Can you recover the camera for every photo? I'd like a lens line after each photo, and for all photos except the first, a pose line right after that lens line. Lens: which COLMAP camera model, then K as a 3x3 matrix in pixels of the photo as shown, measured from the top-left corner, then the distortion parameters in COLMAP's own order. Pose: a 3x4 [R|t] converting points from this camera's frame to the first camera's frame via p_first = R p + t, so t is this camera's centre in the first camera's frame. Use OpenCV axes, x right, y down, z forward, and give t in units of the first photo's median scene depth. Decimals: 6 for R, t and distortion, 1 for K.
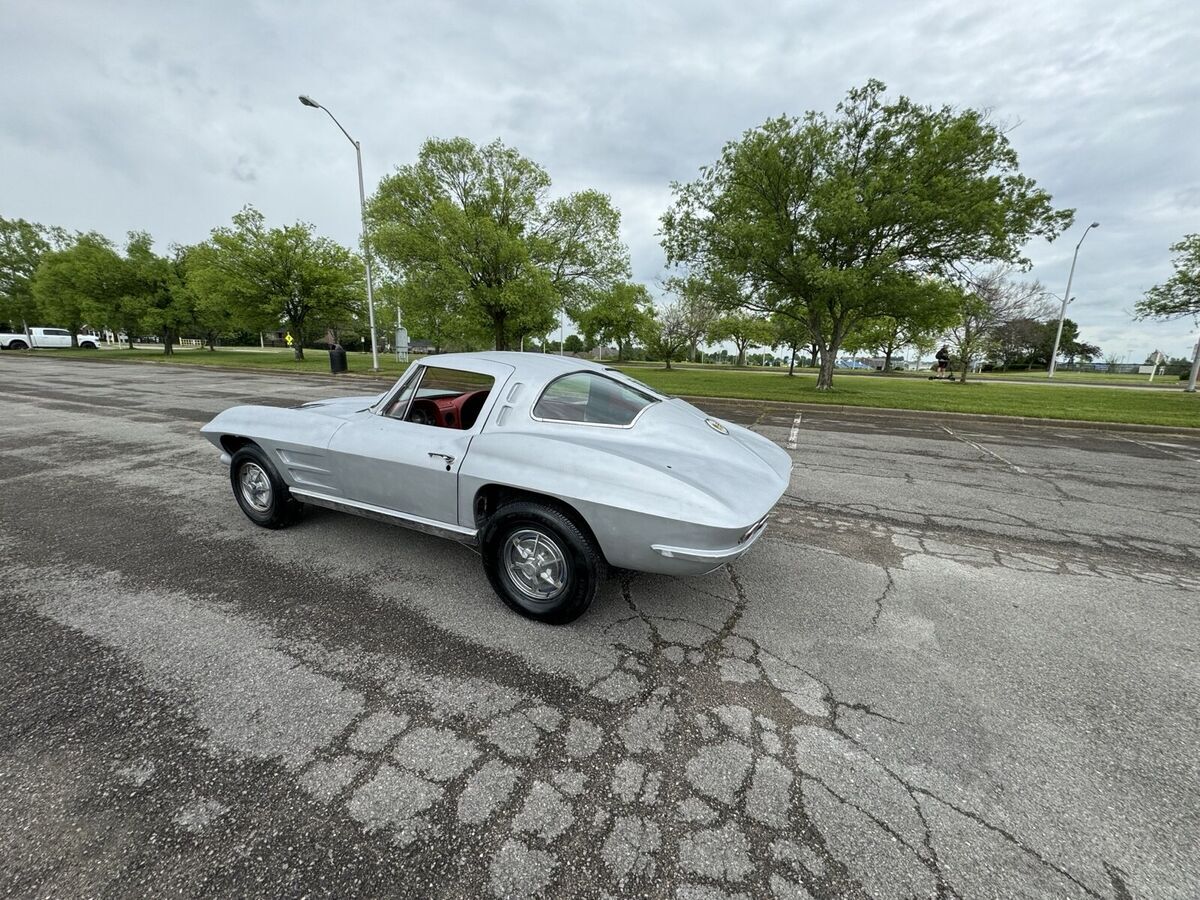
lens RADIAL K [[475.6, 0, 597.4], [0, 475.6, 449.6], [0, 0, 1]] dist [-0.000991, -0.000323]
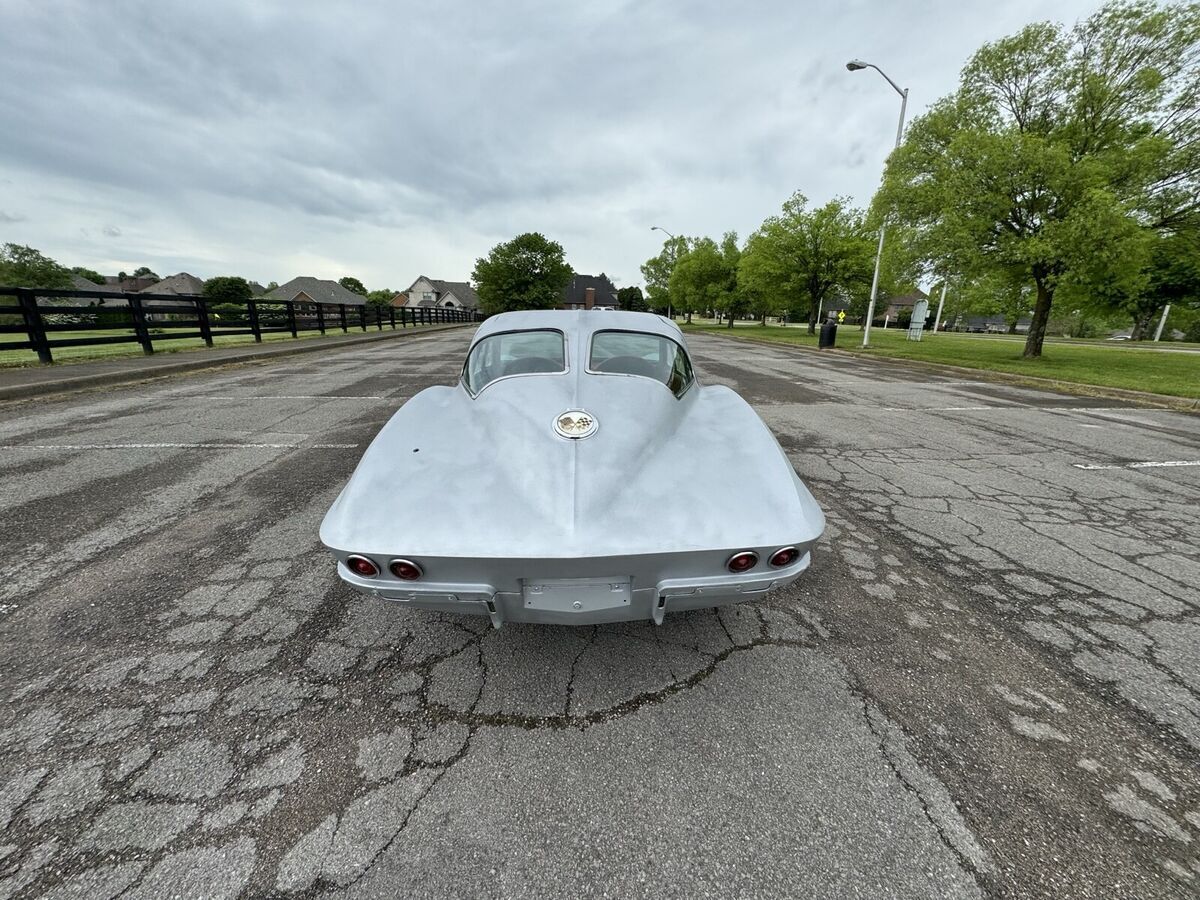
lens RADIAL K [[475.6, 0, 598.8], [0, 475.6, 450.2], [0, 0, 1]] dist [-0.001262, 0.000090]
pose [[0.493279, 0.227981, -0.839464, 0.827998], [-0.189911, 0.969990, 0.151836, -0.118751], [0.848887, 0.084526, 0.521772, 0.763055]]
